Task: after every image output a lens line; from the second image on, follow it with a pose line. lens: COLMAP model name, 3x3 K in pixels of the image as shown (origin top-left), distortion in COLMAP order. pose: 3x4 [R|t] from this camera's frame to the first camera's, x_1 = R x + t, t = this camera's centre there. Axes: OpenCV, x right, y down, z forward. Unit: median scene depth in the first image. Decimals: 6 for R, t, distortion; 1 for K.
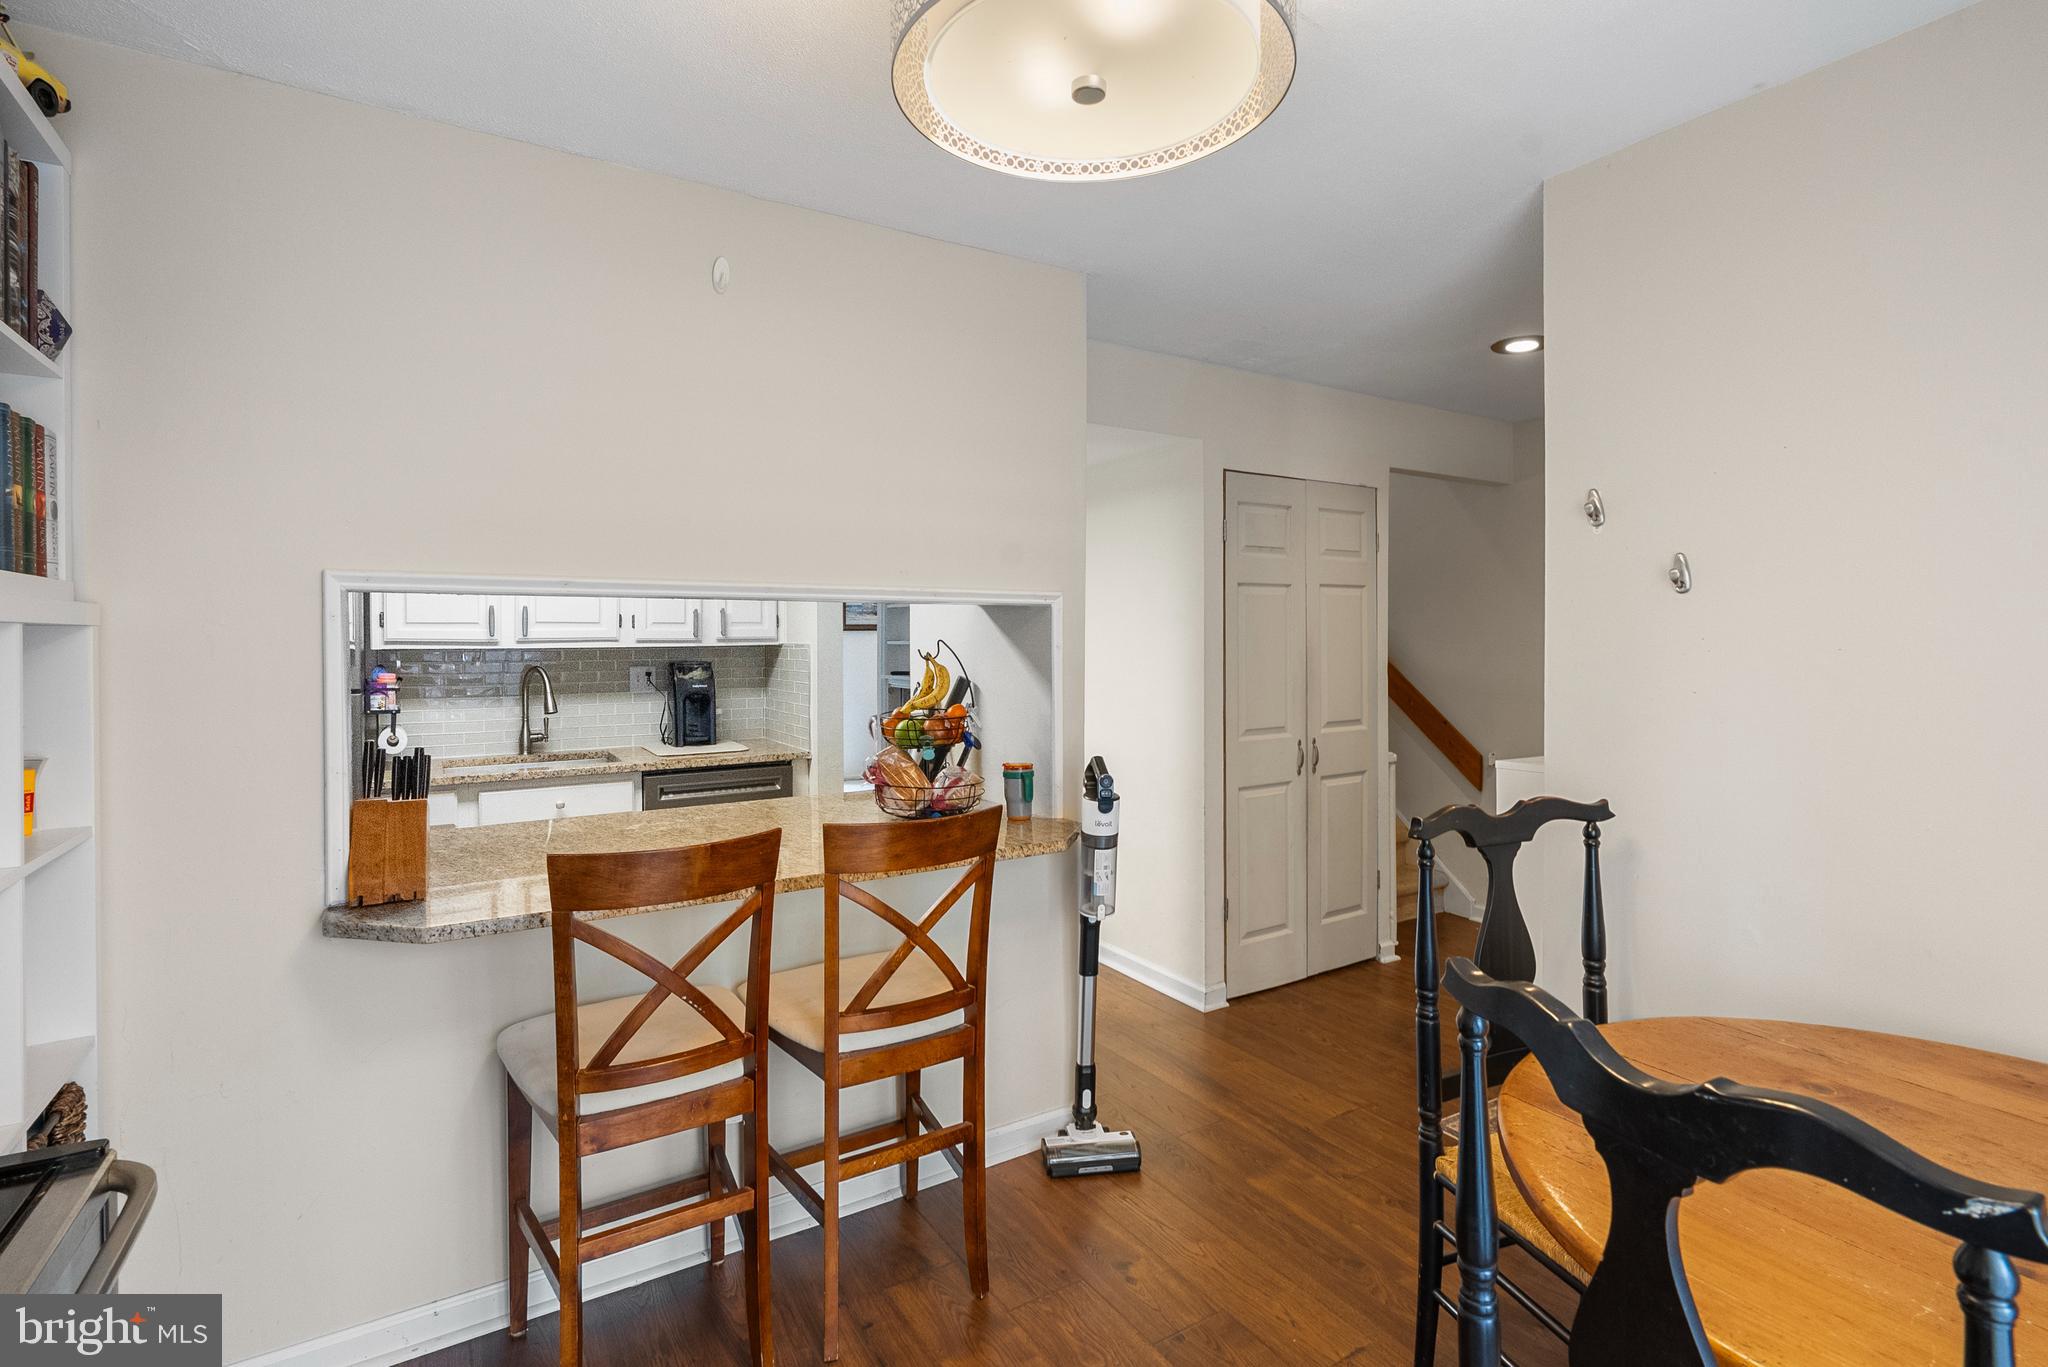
lens RADIAL K [[949.0, 0, 1018.5], [0, 949.0, 652.4], [0, 0, 1]] dist [-0.001590, 0.000768]
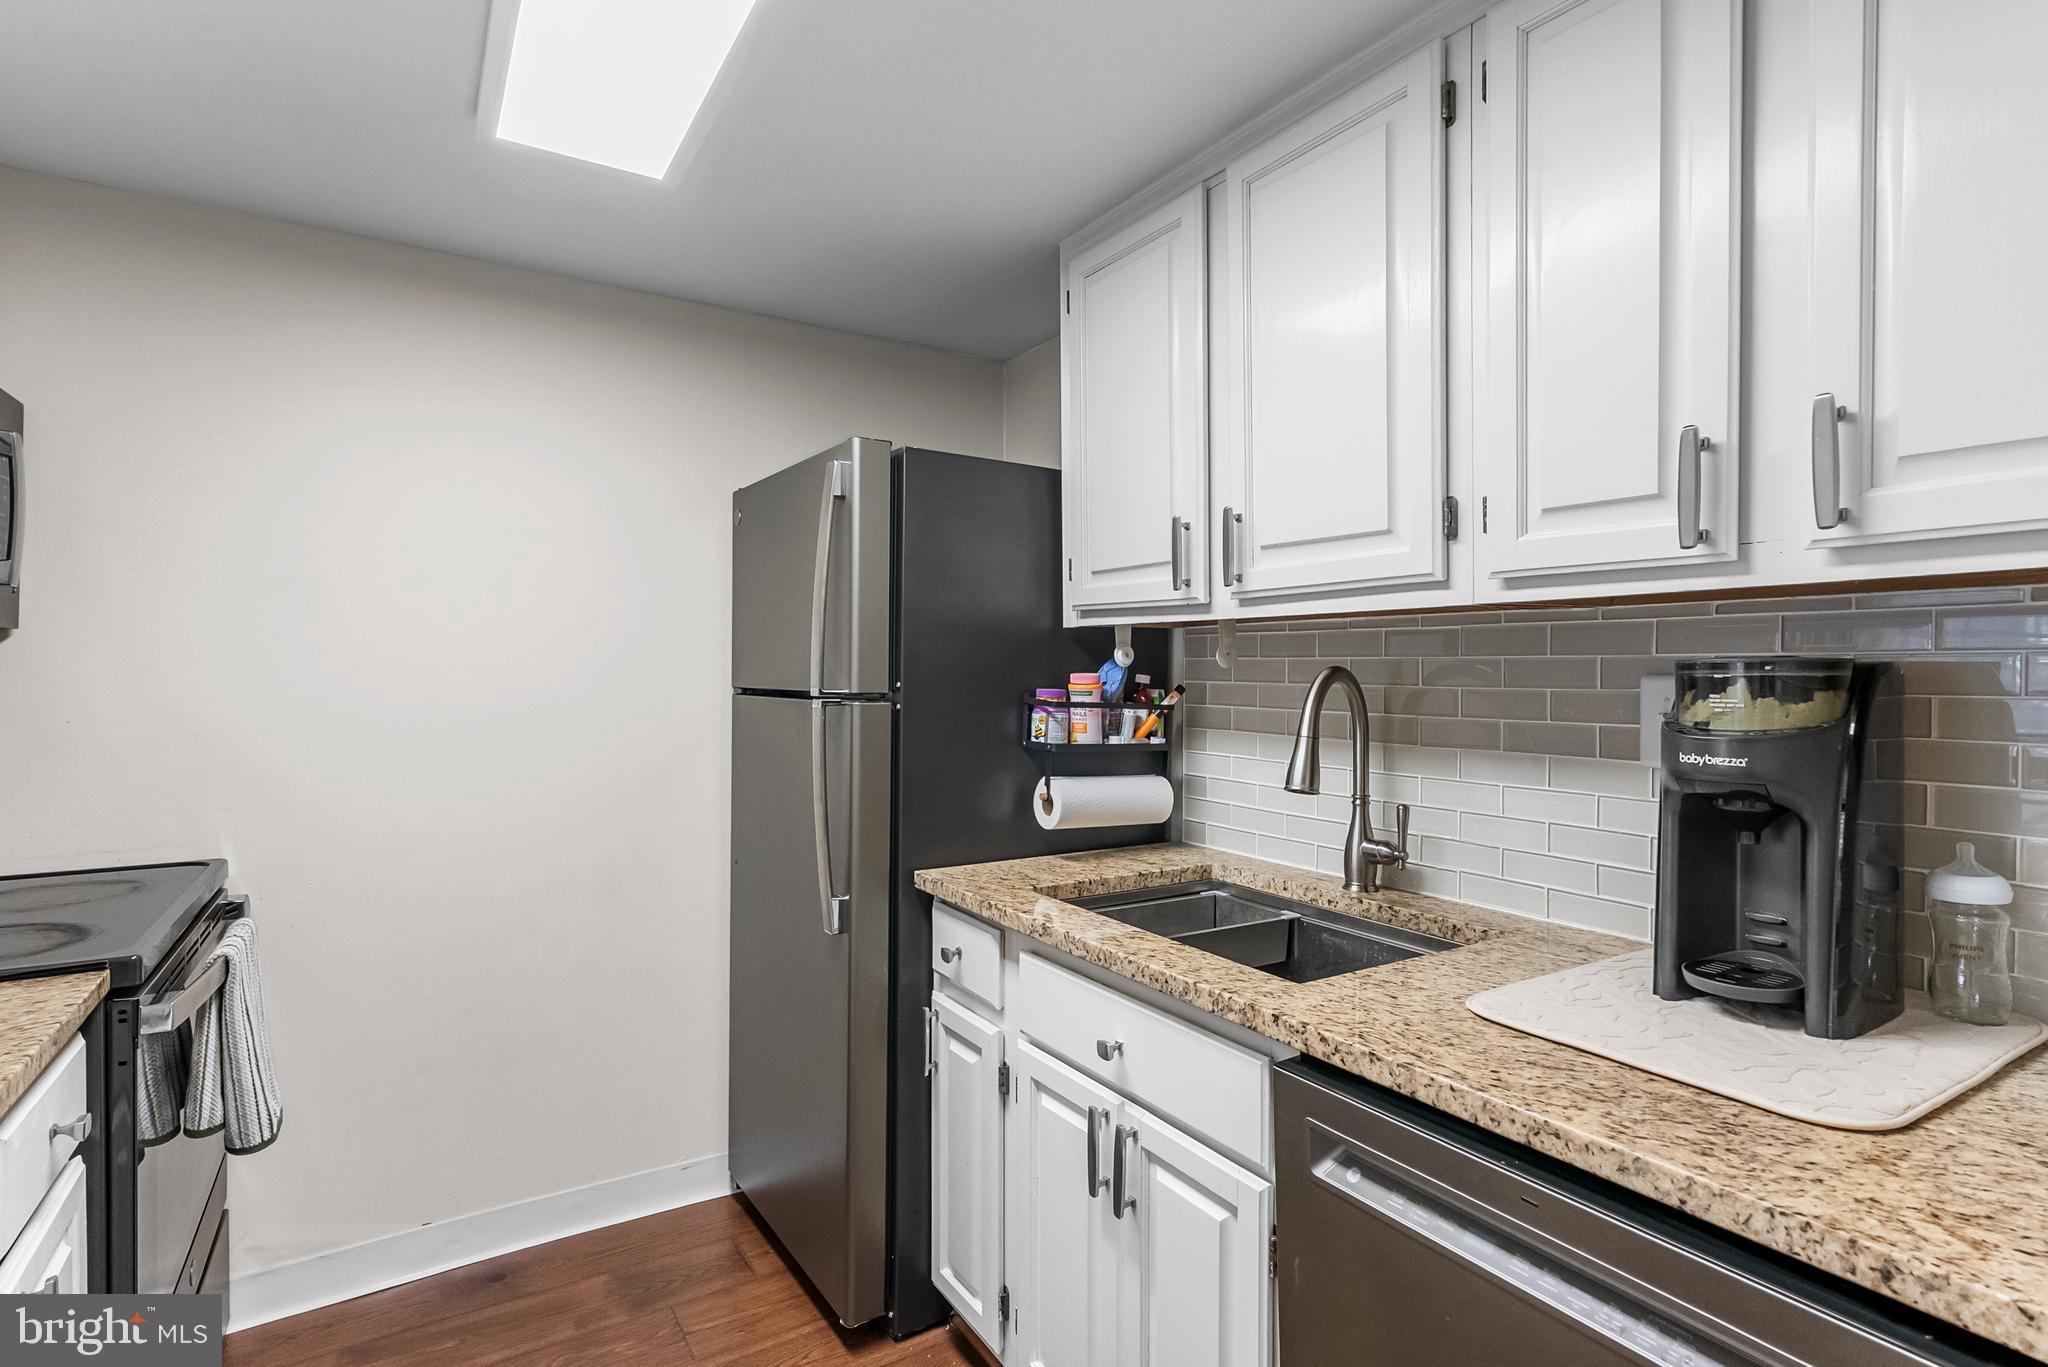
lens RADIAL K [[1026.1, 0, 1036.3], [0, 1026.1, 677.5], [0, 0, 1]] dist [-0.003295, 0.000850]
pose [[0.018169, 0.007933, -0.999803, -0.100224], [-0.023771, 0.999689, 0.007500, 0.019941], [0.999552, 0.023630, 0.018352, 0.926250]]
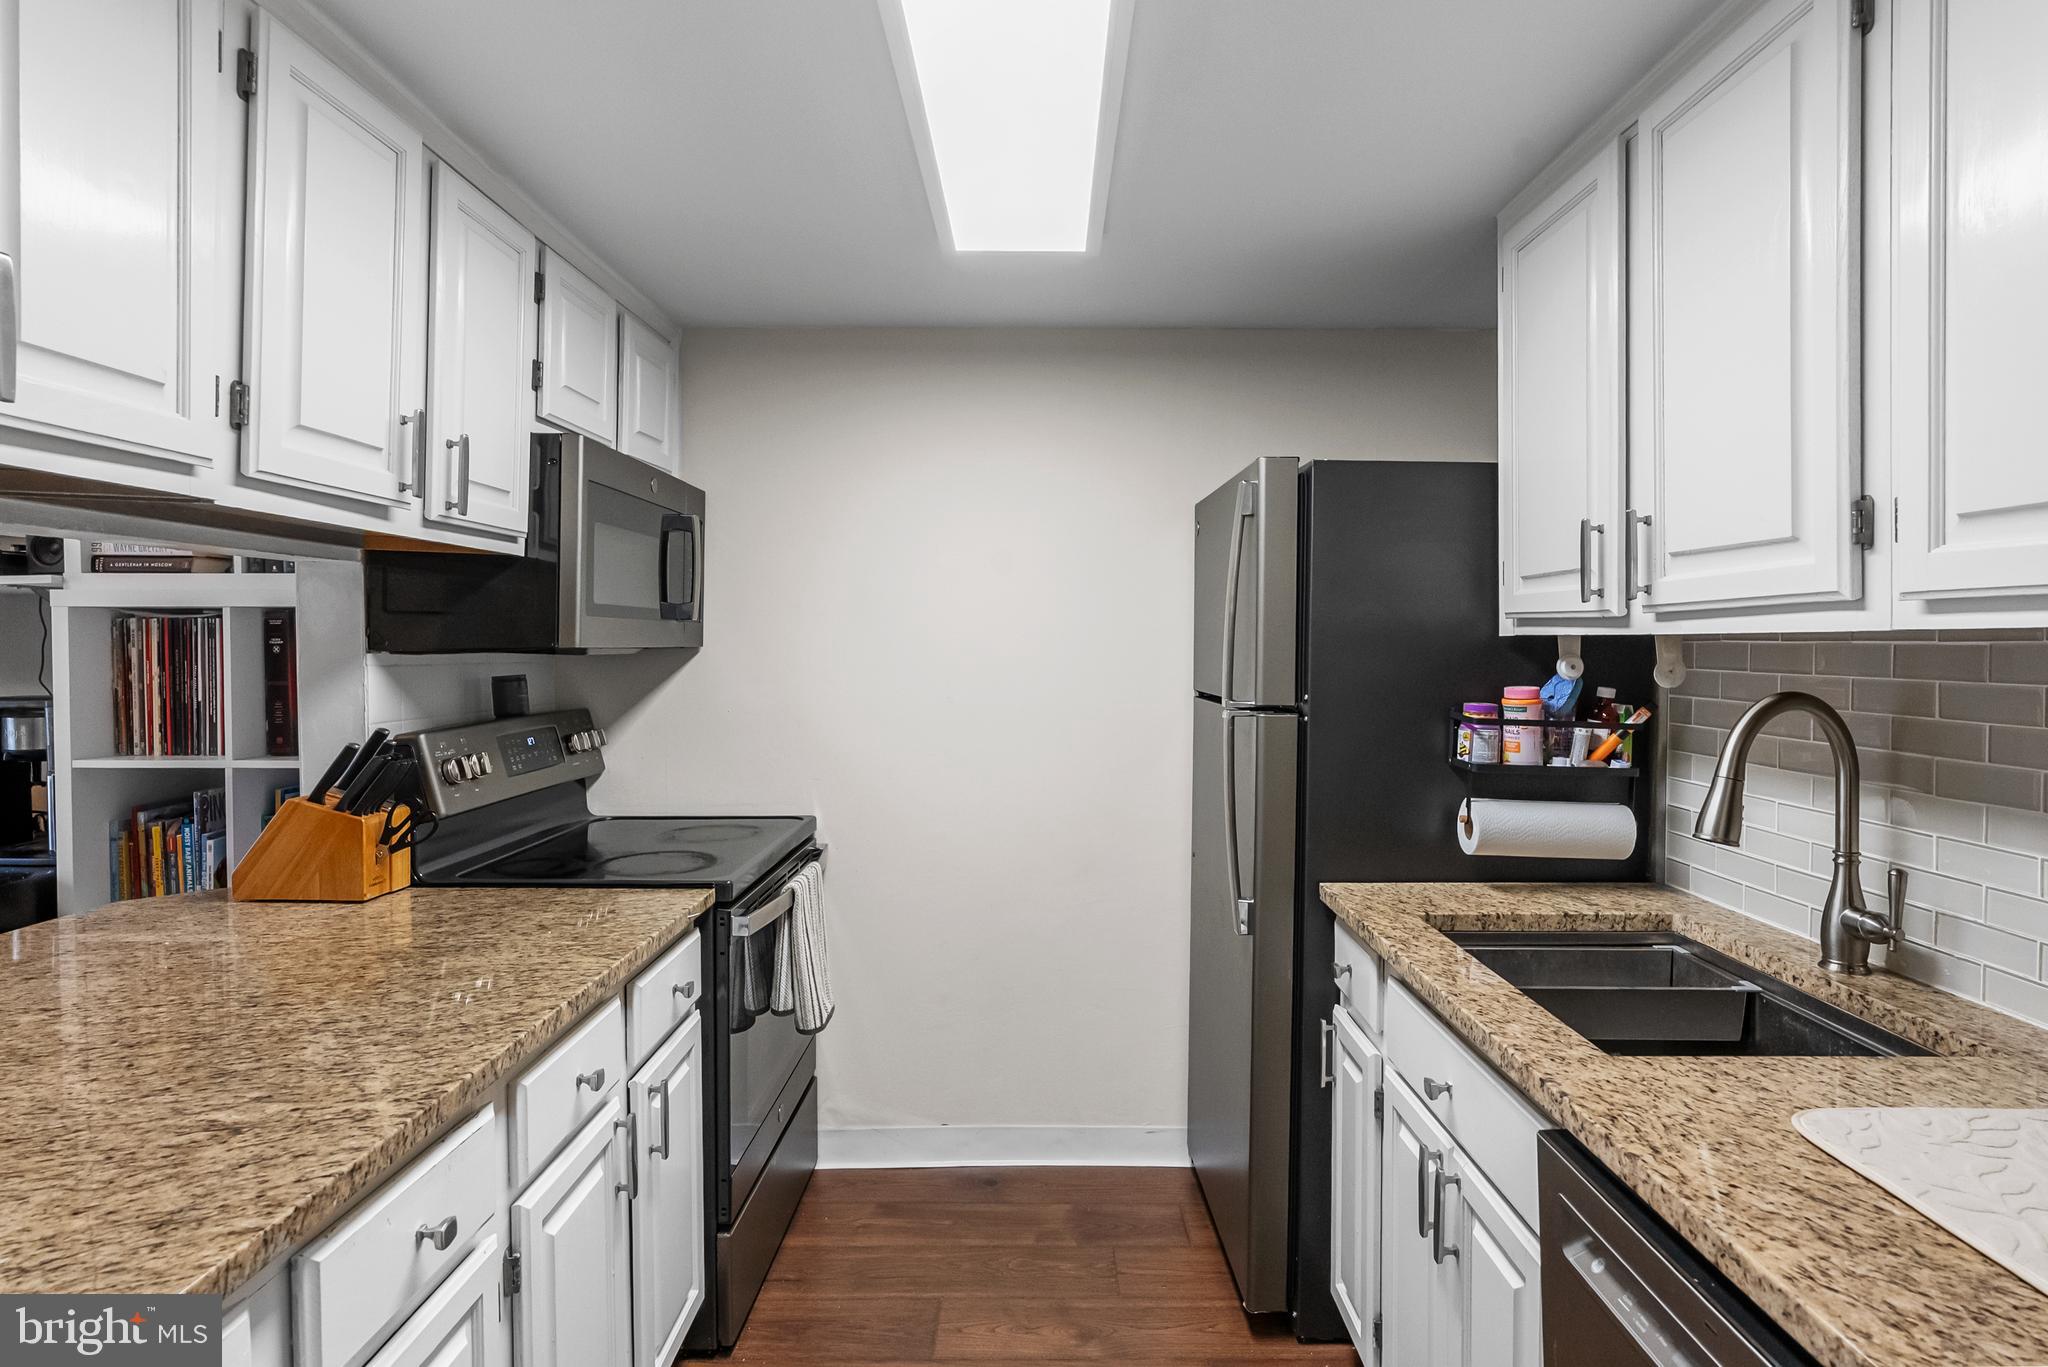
lens RADIAL K [[1106.1, 0, 1033.0], [0, 1106.1, 662.7], [0, 0, 1]] dist [-0.001595, 0.001661]
pose [[-0.524537, 0.016342, -0.851231, -0.067436], [-0.016125, 0.999446, 0.029124, -0.002004], [0.851235, 0.029003, -0.523983, 1.039792]]
